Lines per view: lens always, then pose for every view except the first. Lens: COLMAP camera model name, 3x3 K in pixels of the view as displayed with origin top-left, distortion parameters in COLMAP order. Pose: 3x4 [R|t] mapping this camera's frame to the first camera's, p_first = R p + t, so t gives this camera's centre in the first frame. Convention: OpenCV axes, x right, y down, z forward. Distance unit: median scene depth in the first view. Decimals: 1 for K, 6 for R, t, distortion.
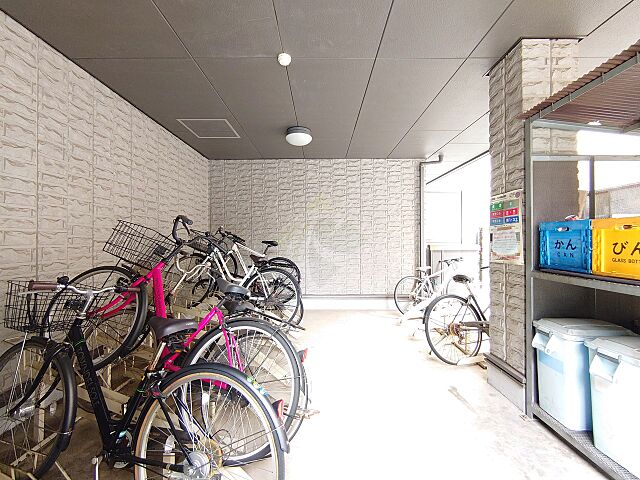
lens RADIAL K [[275.6, 0, 319.5], [0, 275.6, 239.6], [0, 0, 1]] dist [-0.001660, -0.001130]
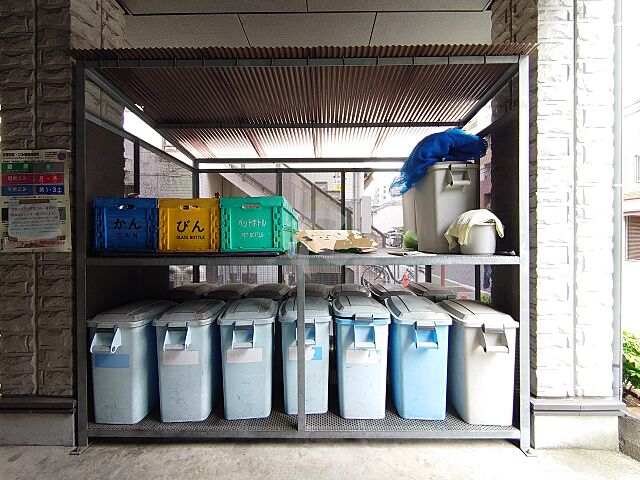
lens RADIAL K [[275.6, 0, 319.5], [0, 275.6, 236.4], [0, 0, 1]] dist [-0.001660, -0.001130]
pose [[0.005826, -0.001881, 0.999981, -0.007917], [-0.001084, 0.999998, 0.001888, 0.048841], [-0.999982, -0.001095, 0.005824, 0.313074]]
